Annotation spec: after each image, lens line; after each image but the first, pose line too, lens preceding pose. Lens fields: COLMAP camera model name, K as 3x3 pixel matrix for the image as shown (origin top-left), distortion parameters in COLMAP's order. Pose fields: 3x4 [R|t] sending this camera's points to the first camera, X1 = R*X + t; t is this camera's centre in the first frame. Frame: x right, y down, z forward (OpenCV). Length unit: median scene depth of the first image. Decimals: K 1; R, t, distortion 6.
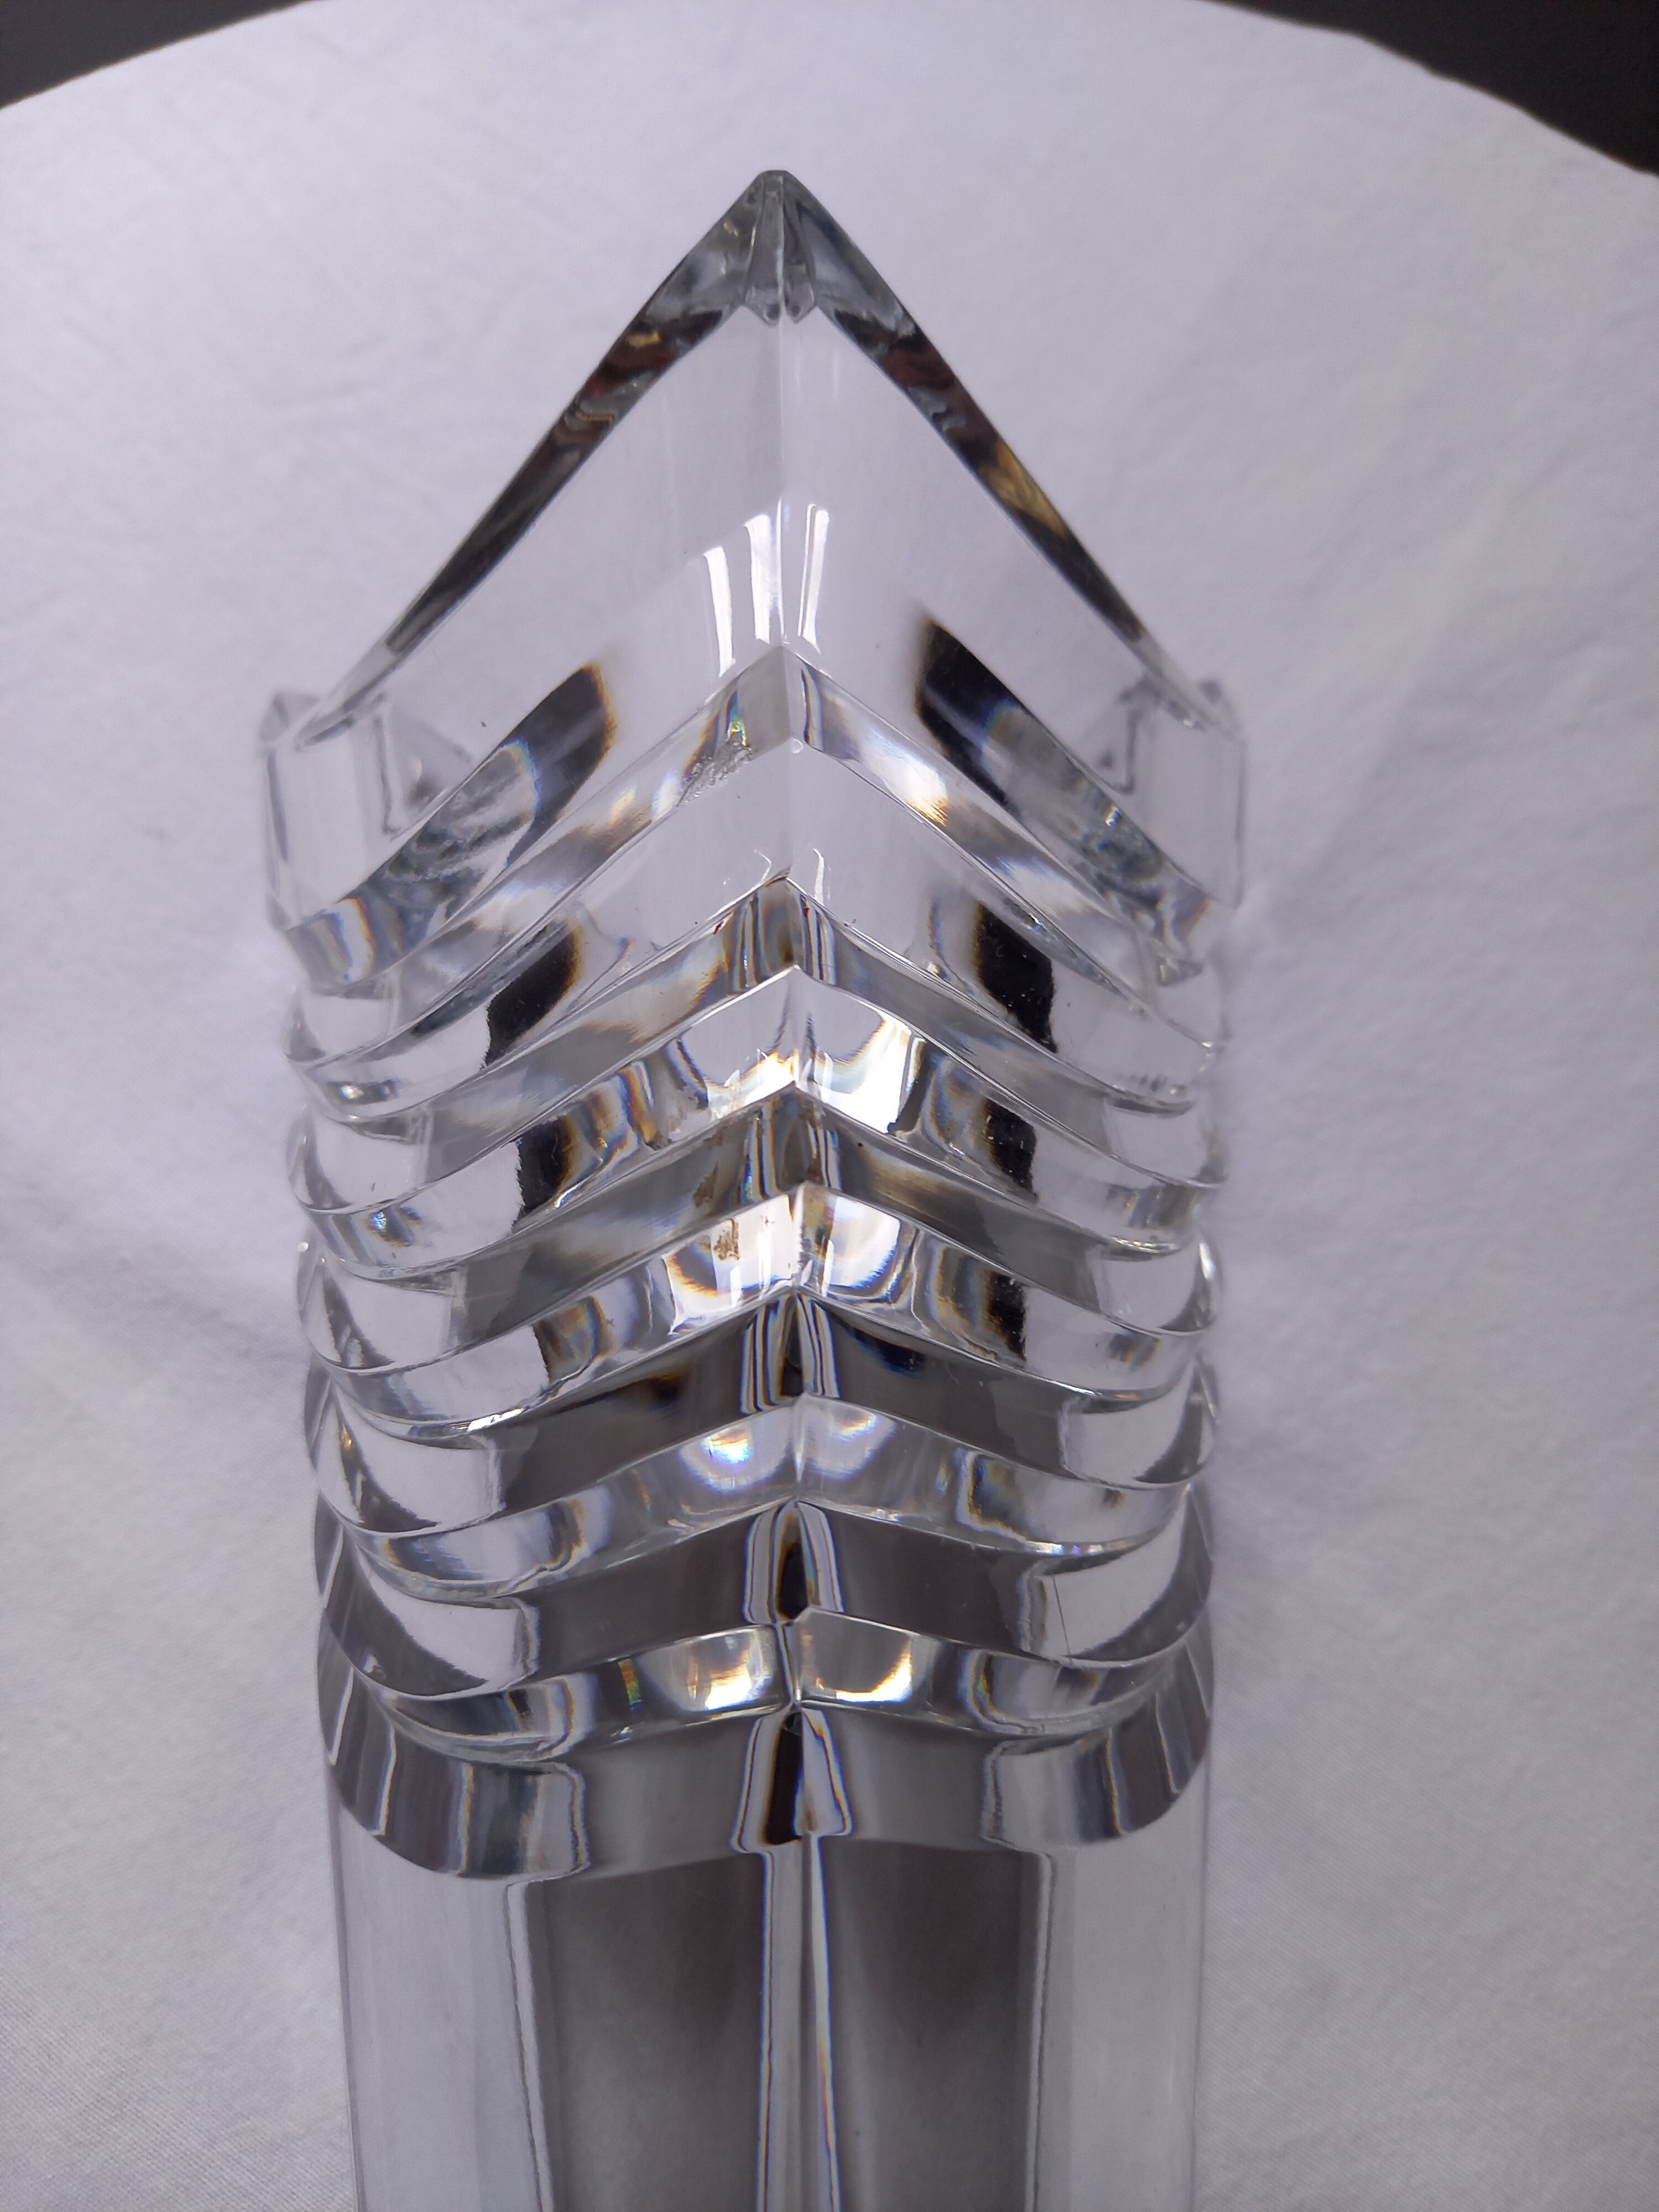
lens RADIAL K [[1615.7, 0, 829.5], [0, 1615.7, 1106.0], [0, 0, 1]] dist [0.028112, -0.061108]
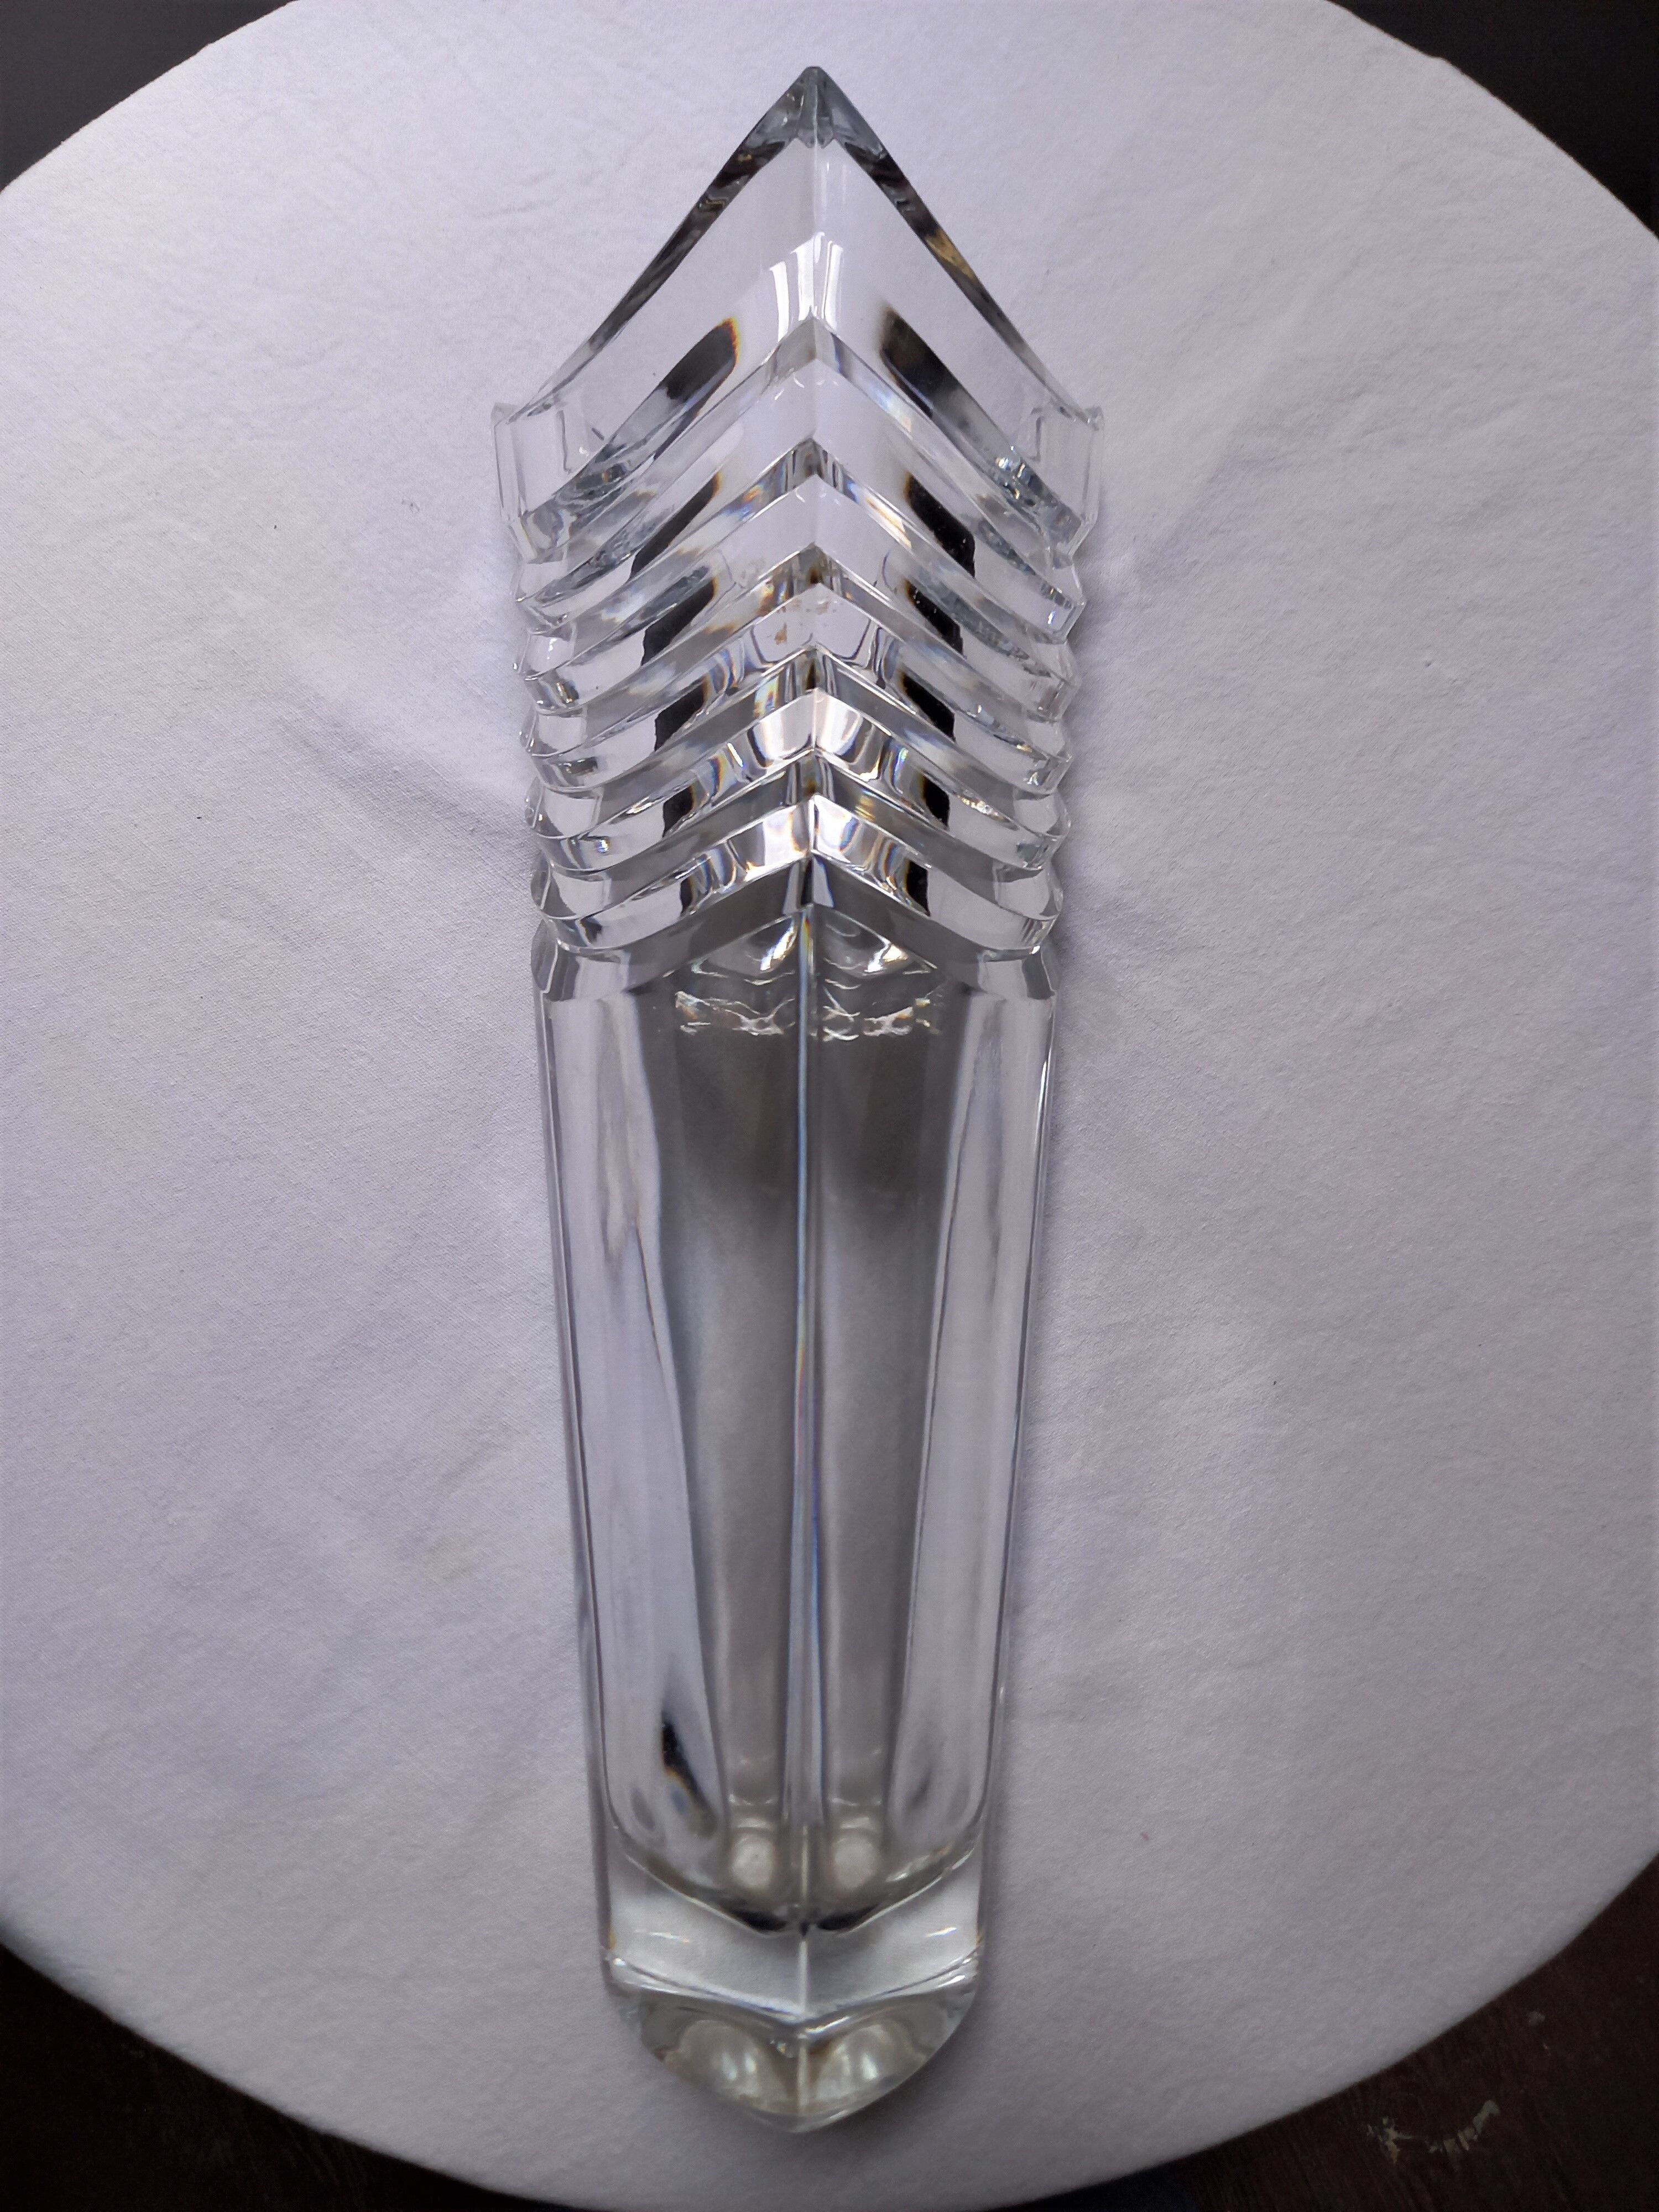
lens RADIAL K [[1597.3, 0, 829.5], [0, 1597.3, 1106.0], [0, 0, 1]] dist [0.037571, -0.042222]
pose [[0.999562, 0.020595, -0.021263, 0.036081], [-0.019211, 0.997805, 0.063367, 0.376767], [0.022521, -0.062930, 0.997764, -0.696134]]
